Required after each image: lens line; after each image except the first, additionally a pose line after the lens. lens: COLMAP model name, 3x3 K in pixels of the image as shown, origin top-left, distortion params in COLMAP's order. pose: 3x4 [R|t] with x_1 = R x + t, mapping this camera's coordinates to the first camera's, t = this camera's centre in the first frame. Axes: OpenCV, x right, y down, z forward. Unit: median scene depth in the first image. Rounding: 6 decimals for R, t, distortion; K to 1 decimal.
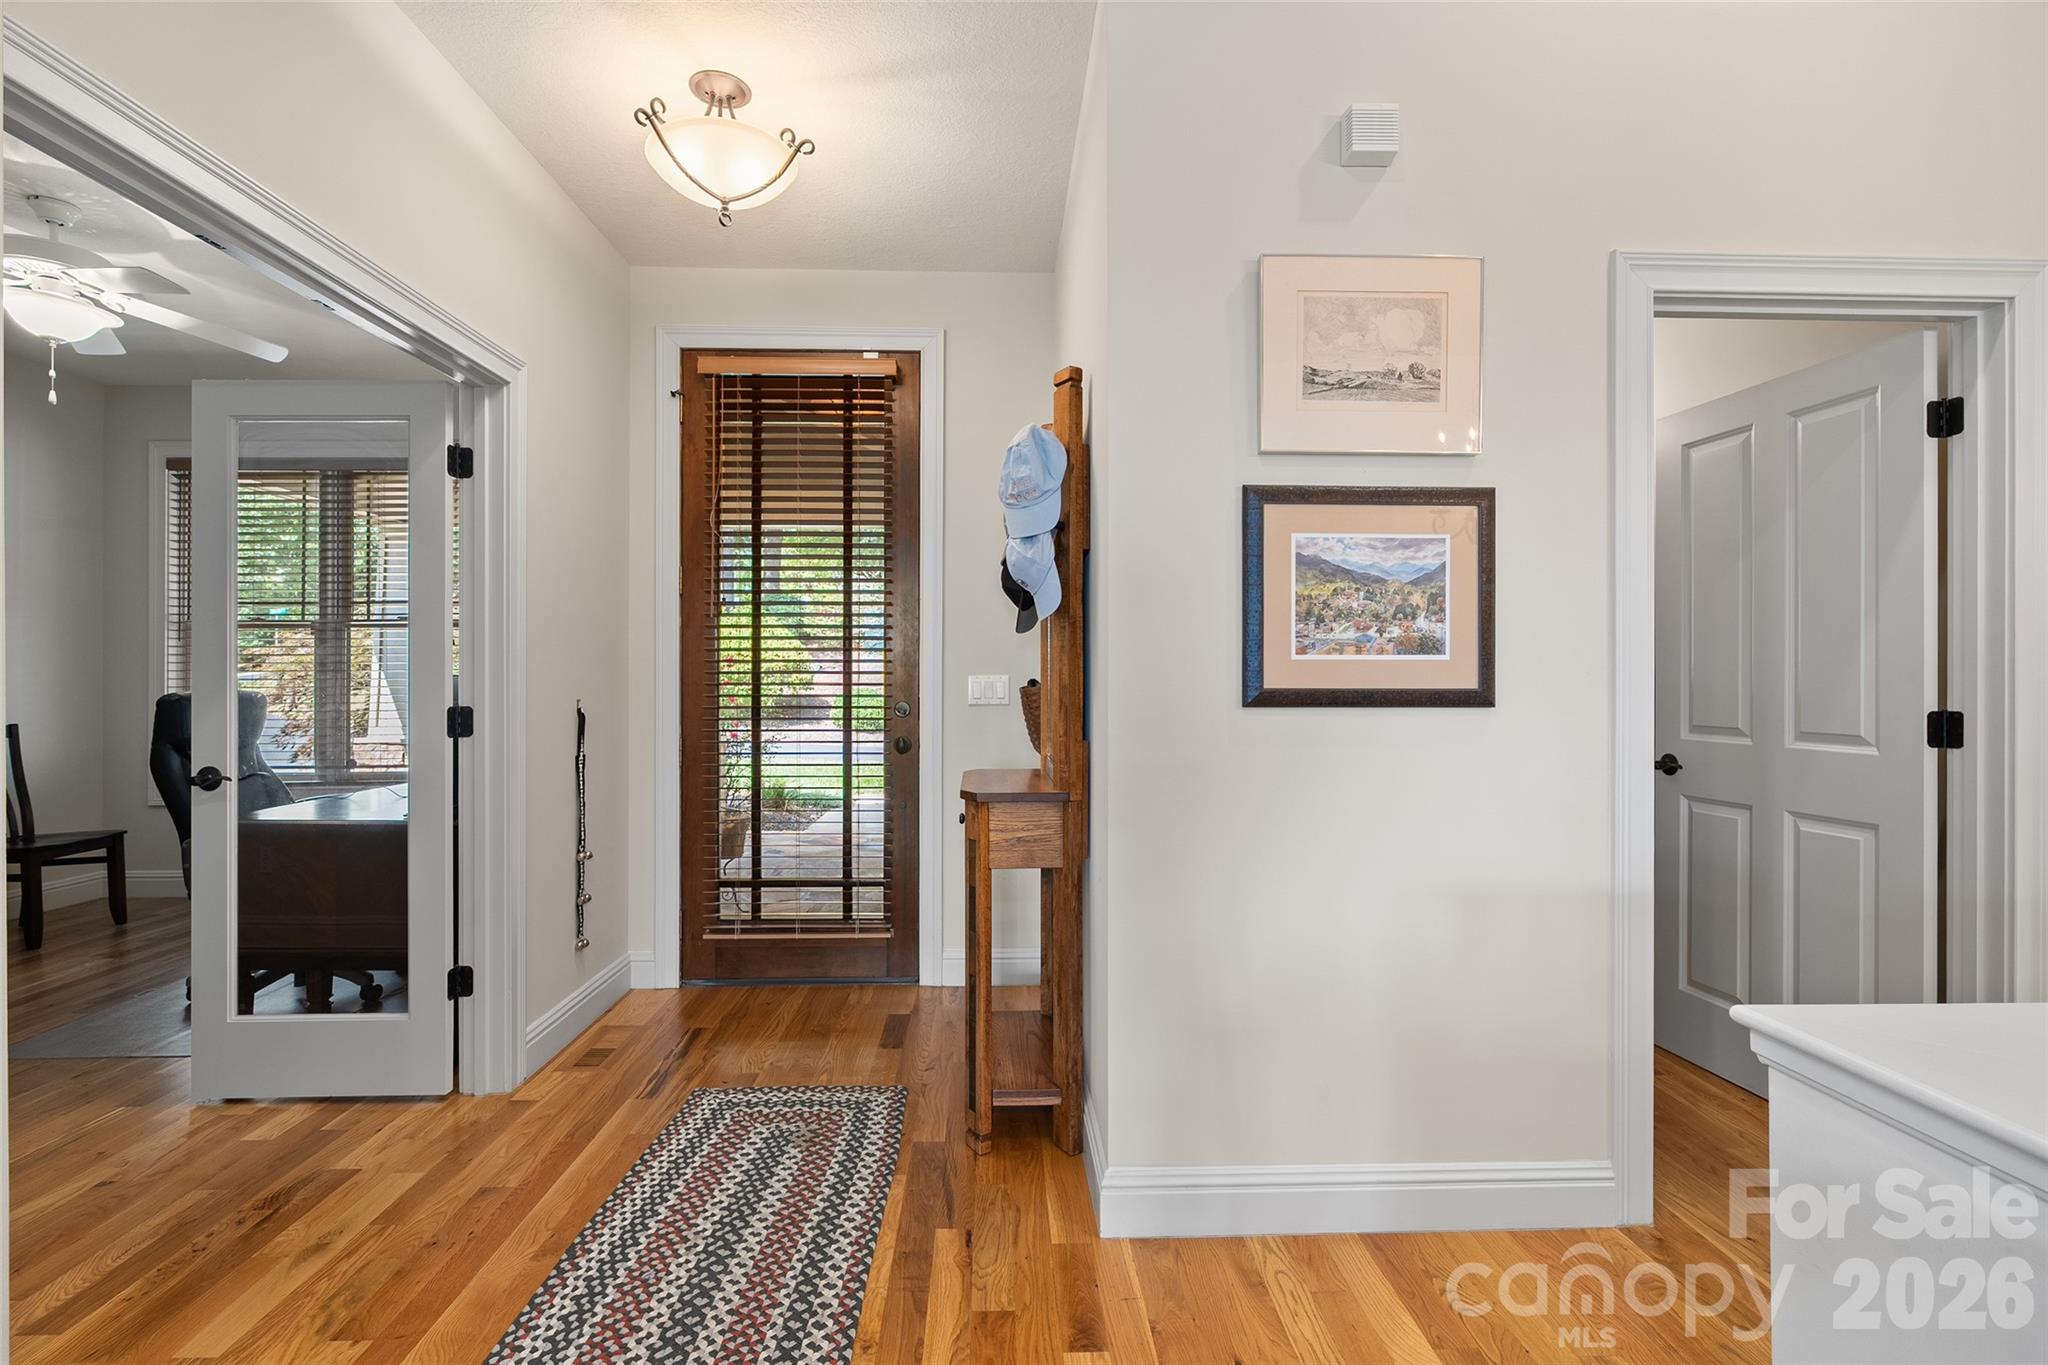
lens RADIAL K [[924.9, 0, 1024.6], [0, 924.9, 672.5], [0, 0, 1]] dist [-0.003714, 0.000284]
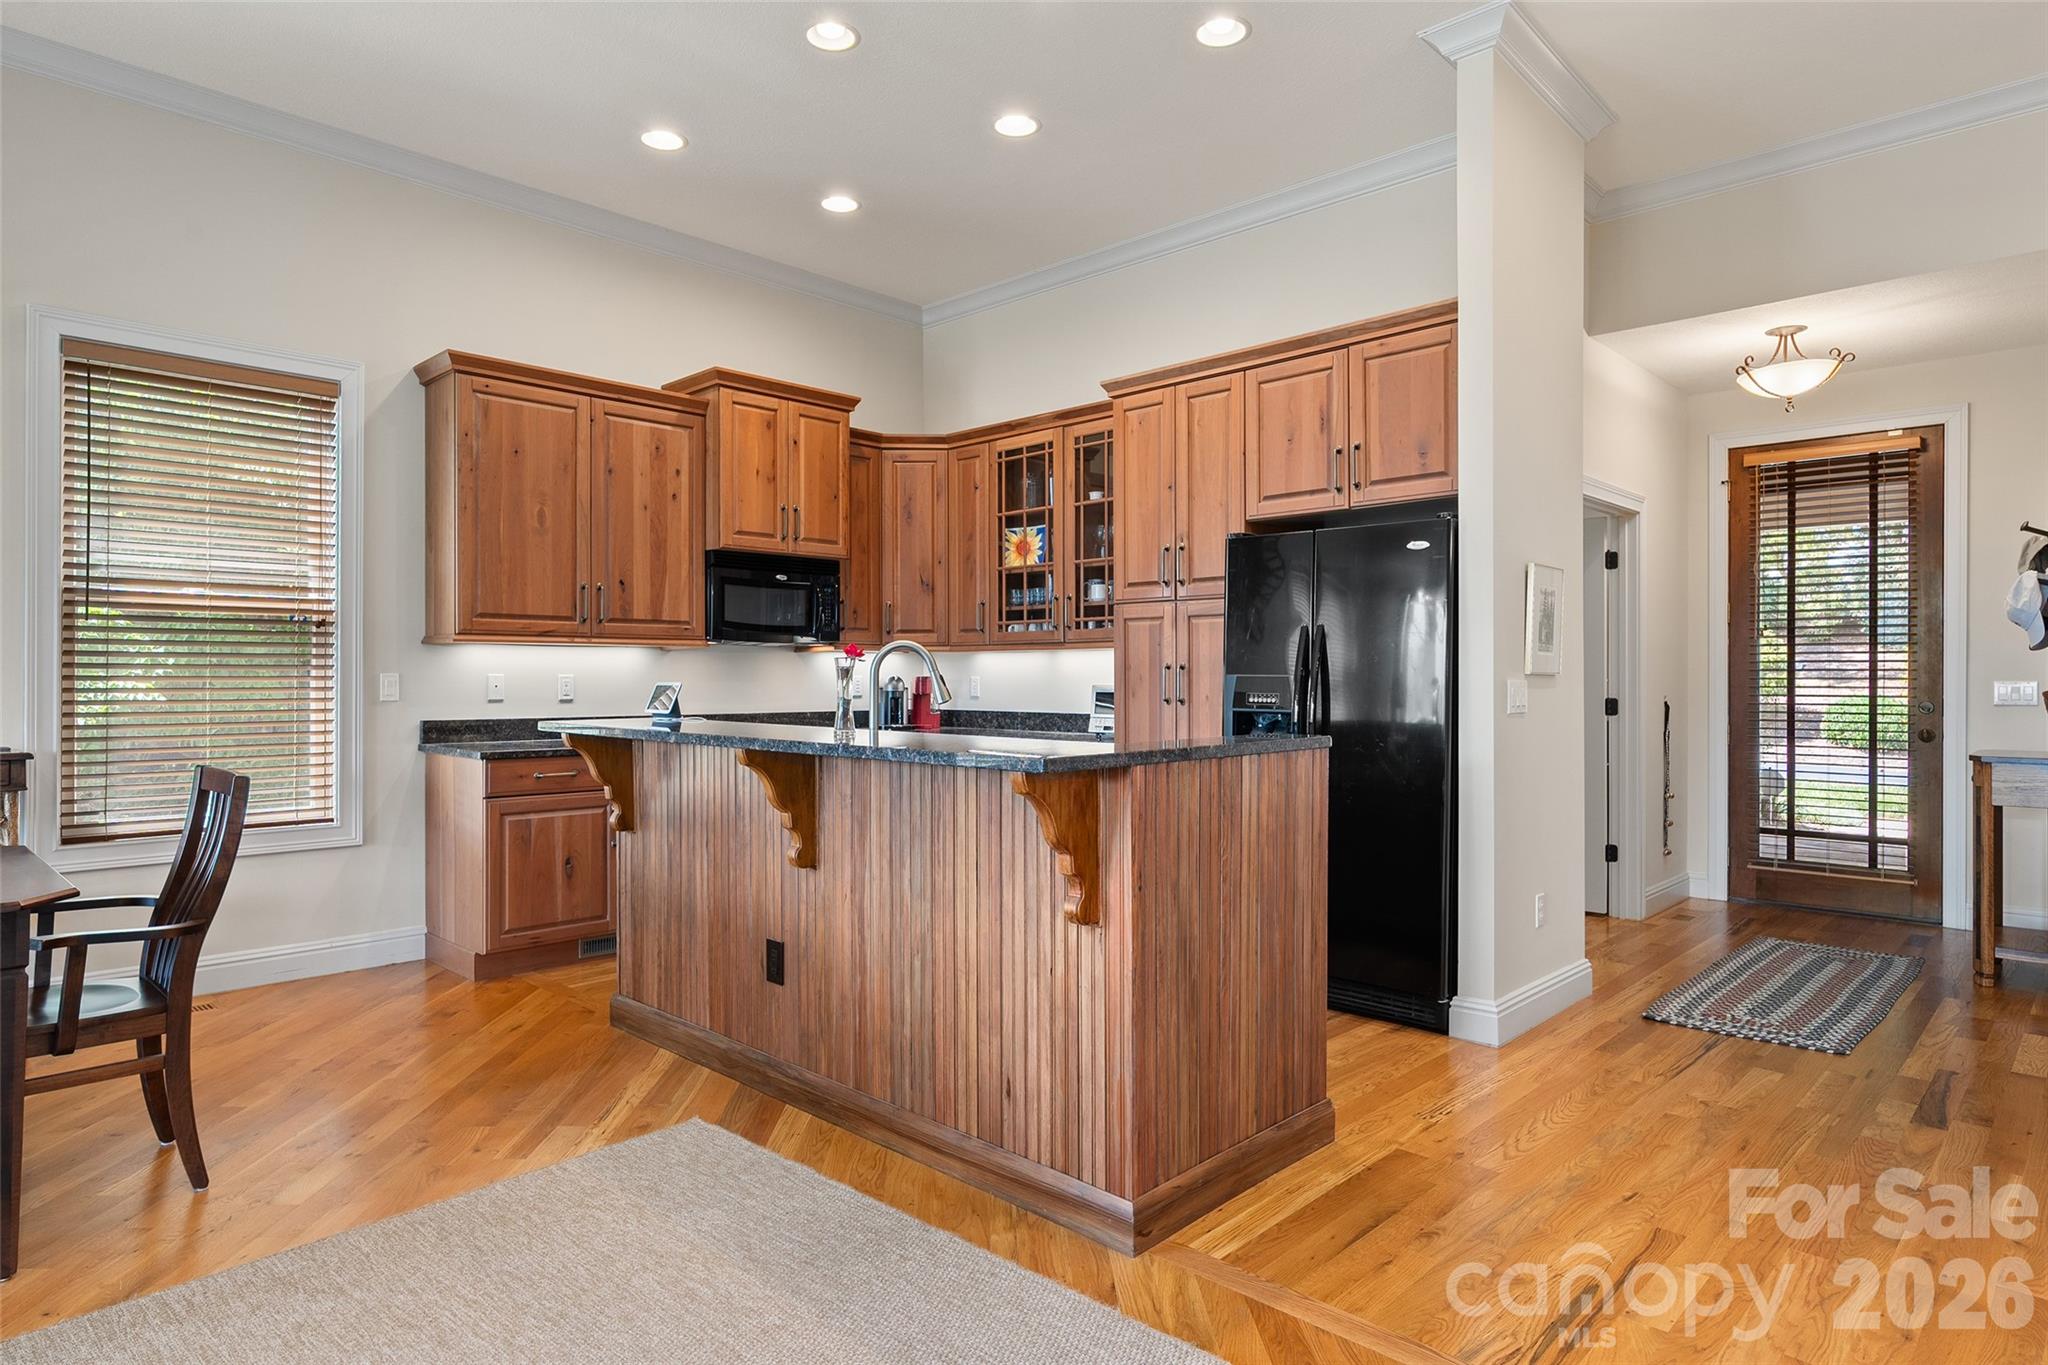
lens RADIAL K [[1149.5, 0, 1015.8], [0, 1149.5, 677.6], [0, 0, 1]] dist [-0.003602, 0.002754]
pose [[0.687460, 0.000848, -0.726222, 0.157616], [0.001128, 0.999997, 0.002235, -0.006587], [0.726221, -0.002355, 0.687457, -1.019960]]
